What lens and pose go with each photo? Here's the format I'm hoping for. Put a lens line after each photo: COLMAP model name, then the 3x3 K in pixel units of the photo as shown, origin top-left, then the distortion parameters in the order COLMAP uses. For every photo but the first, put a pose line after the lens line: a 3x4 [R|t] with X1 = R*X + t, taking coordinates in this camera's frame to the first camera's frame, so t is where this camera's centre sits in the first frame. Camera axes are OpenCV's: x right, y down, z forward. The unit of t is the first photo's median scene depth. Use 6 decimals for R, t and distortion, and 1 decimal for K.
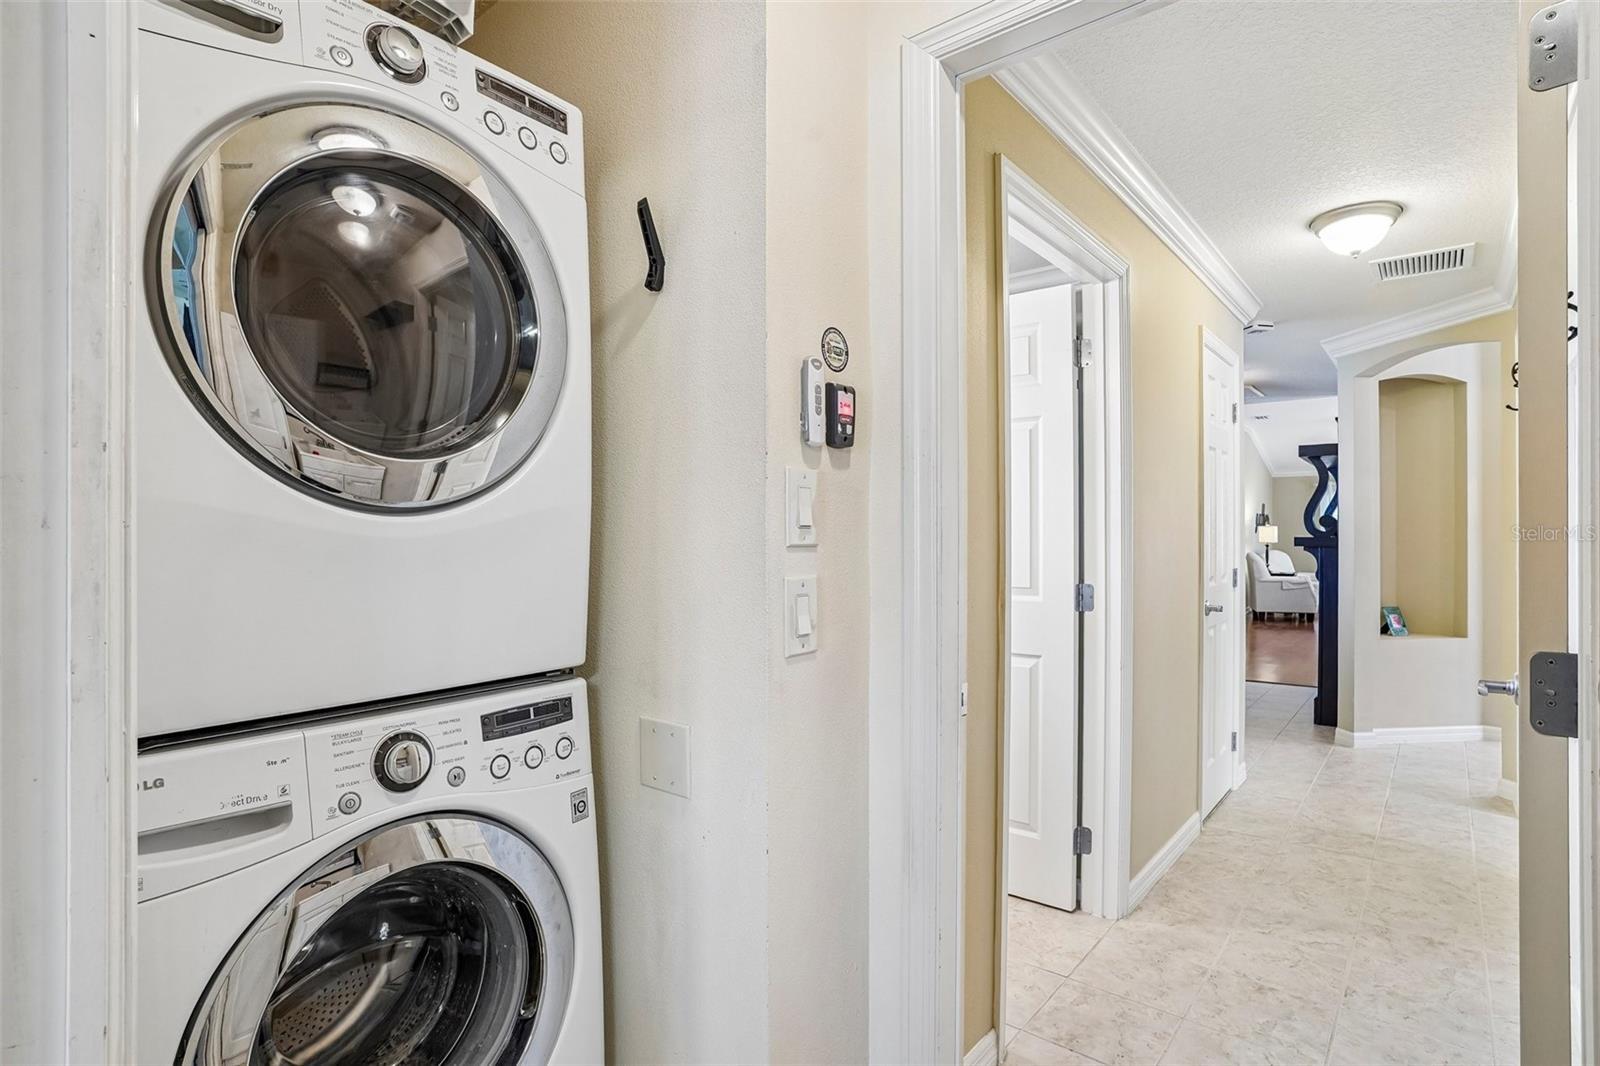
lens RADIAL K [[790.6, 0, 796.1], [0, 790.6, 529.3], [0, 0, 1]] dist [-0.077240, 0.032638]
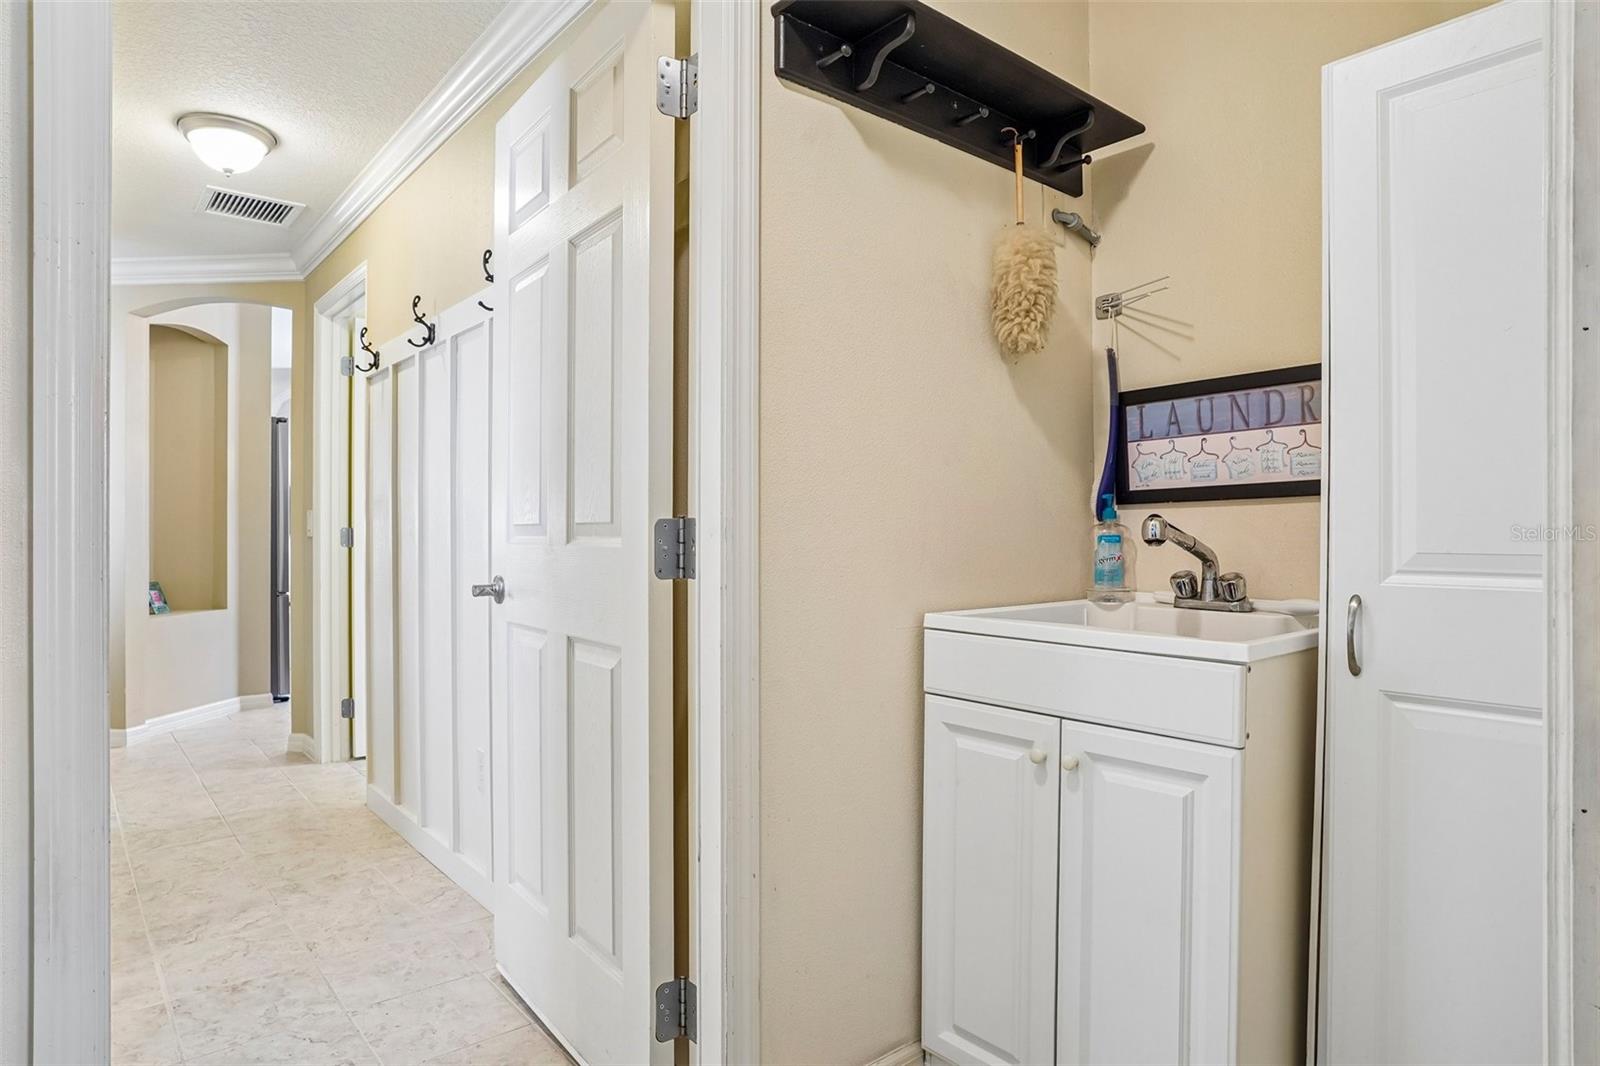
lens RADIAL K [[912.9, 0, 800.0], [0, 912.9, 533.0], [0, 0, 1]] dist [-0.068419, 0.032026]
pose [[0.160930, -0.000415, 0.986966, -0.198786], [-0.010681, 0.999941, 0.002162, 0.058617], [-0.986908, -0.010889, 0.160916, 0.155856]]
